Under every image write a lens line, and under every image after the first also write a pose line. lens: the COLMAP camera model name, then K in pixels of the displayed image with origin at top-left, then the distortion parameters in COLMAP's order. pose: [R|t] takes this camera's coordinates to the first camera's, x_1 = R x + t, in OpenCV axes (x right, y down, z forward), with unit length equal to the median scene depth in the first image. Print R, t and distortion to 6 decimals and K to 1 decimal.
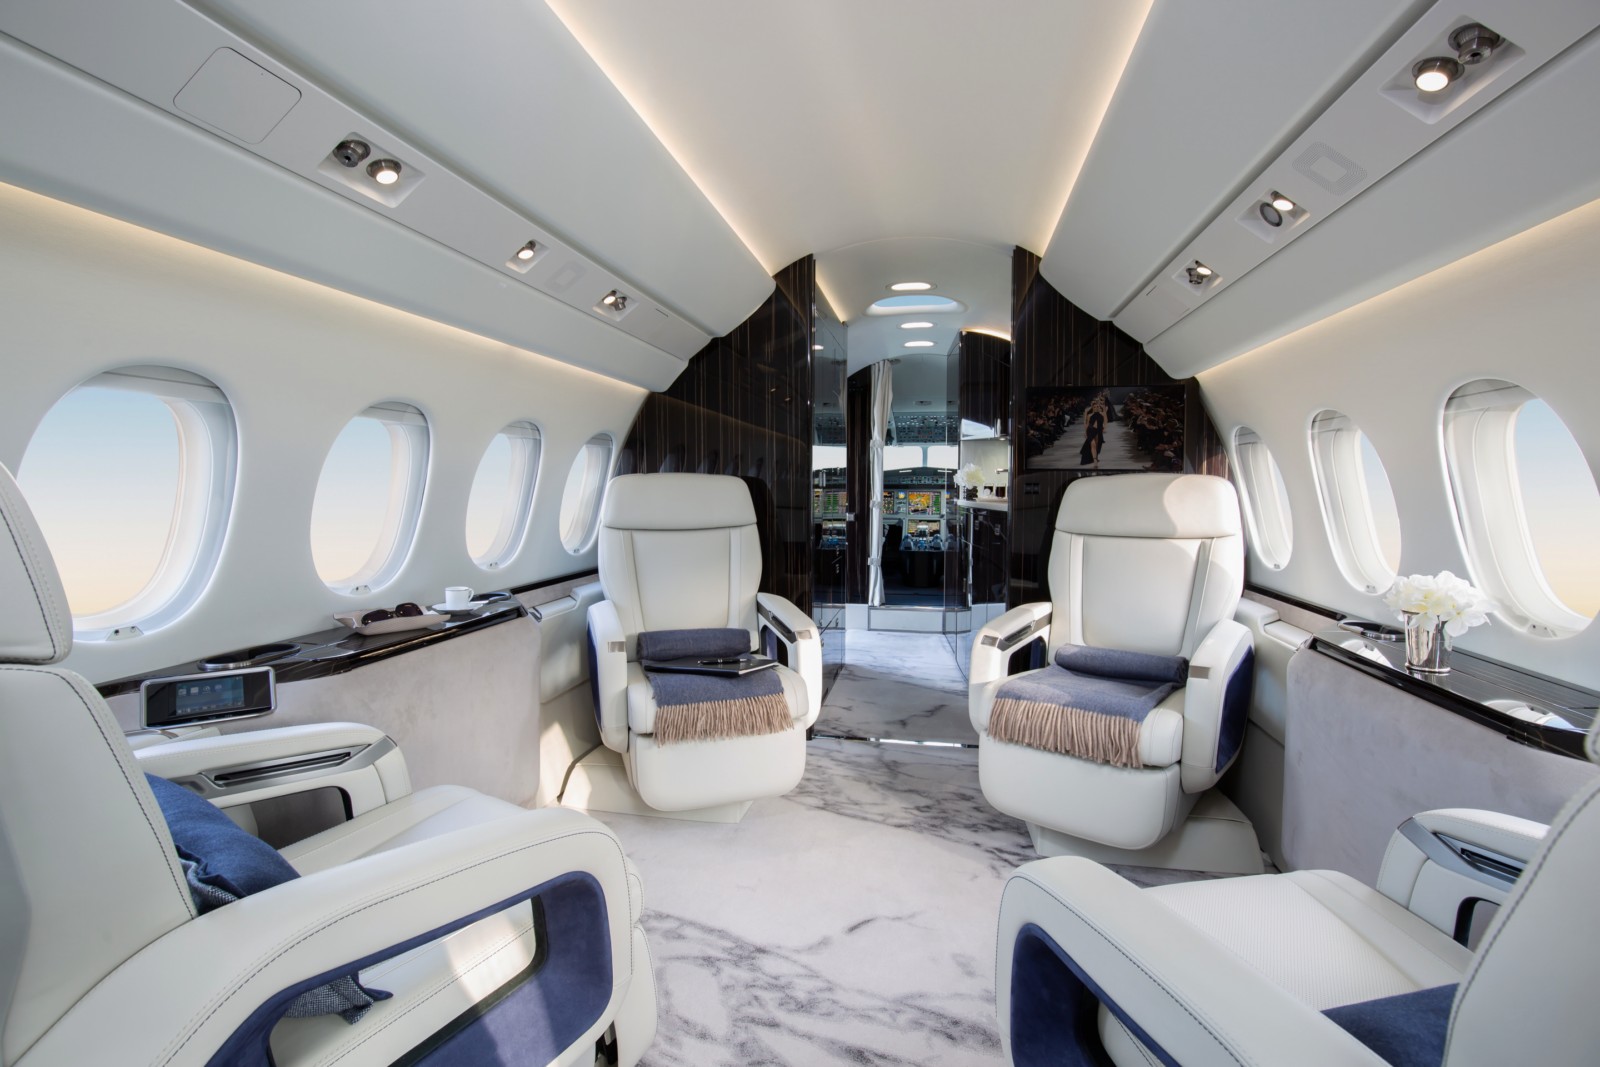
lens RADIAL K [[752.2, 0, 807.7], [0, 752.2, 545.5], [0, 0, 1]] dist [-0.012014, -0.000755]
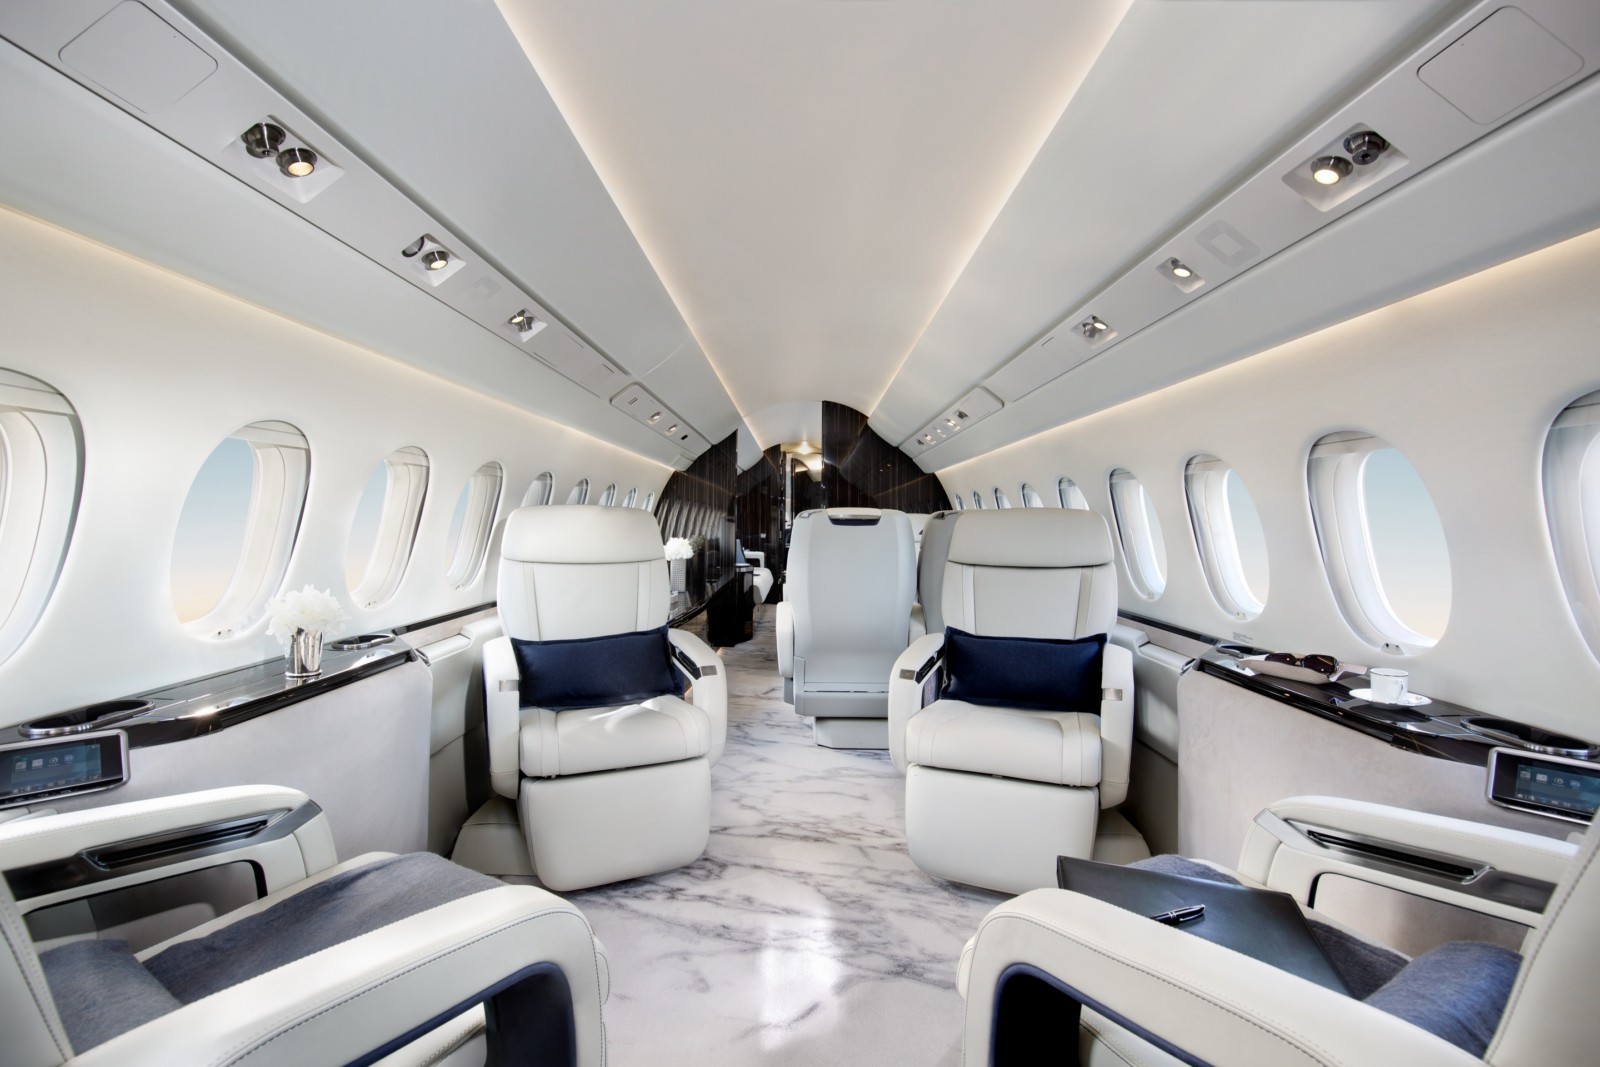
lens RADIAL K [[752.2, 0, 802.1], [0, 752.2, 547.7], [0, 0, 1]] dist [-0.012014, -0.000755]
pose [[0.980570, 0.000726, 0.196168, -0.136333], [0.007096, 0.999208, -0.039166, -0.002640], [-0.196041, 0.039797, 0.979788, 0.028093]]
